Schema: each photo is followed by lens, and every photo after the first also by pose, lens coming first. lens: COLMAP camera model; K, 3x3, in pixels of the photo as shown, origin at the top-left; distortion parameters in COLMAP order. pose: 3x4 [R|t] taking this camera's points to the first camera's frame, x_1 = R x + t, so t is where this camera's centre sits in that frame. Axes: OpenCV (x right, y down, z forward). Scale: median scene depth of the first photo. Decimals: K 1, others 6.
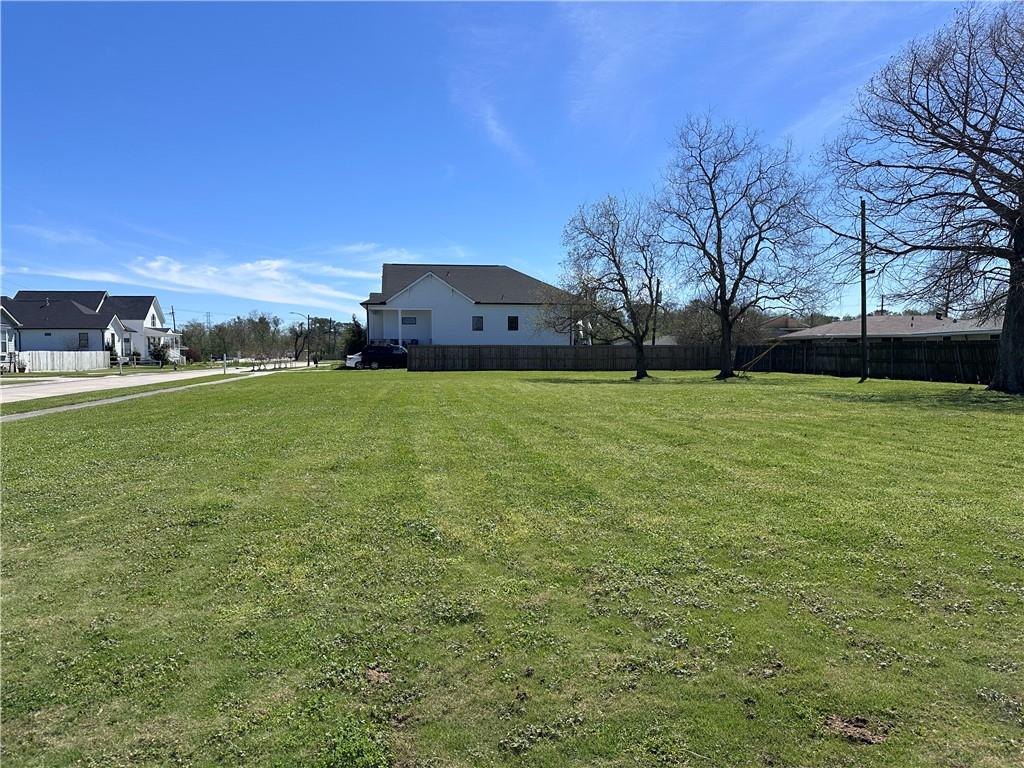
lens RADIAL K [[726.2, 0, 509.1], [0, 726.2, 384.5], [0, 0, 1]] dist [0.047648, -0.062982]
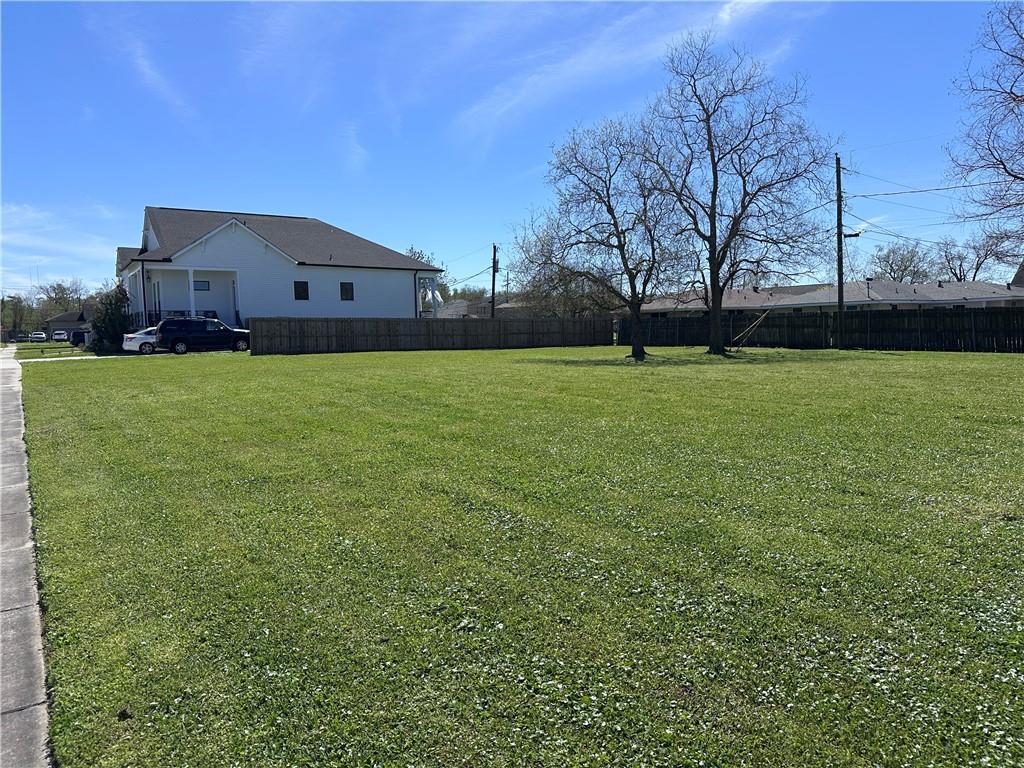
lens RADIAL K [[726.2, 0, 506.3], [0, 726.2, 388.4], [0, 0, 1]] dist [0.047648, -0.062982]
pose [[0.900517, -0.045234, 0.432462, -0.215607], [0.029370, 0.998630, 0.043297, -0.008868], [-0.433829, -0.026288, 0.900612, 0.239274]]
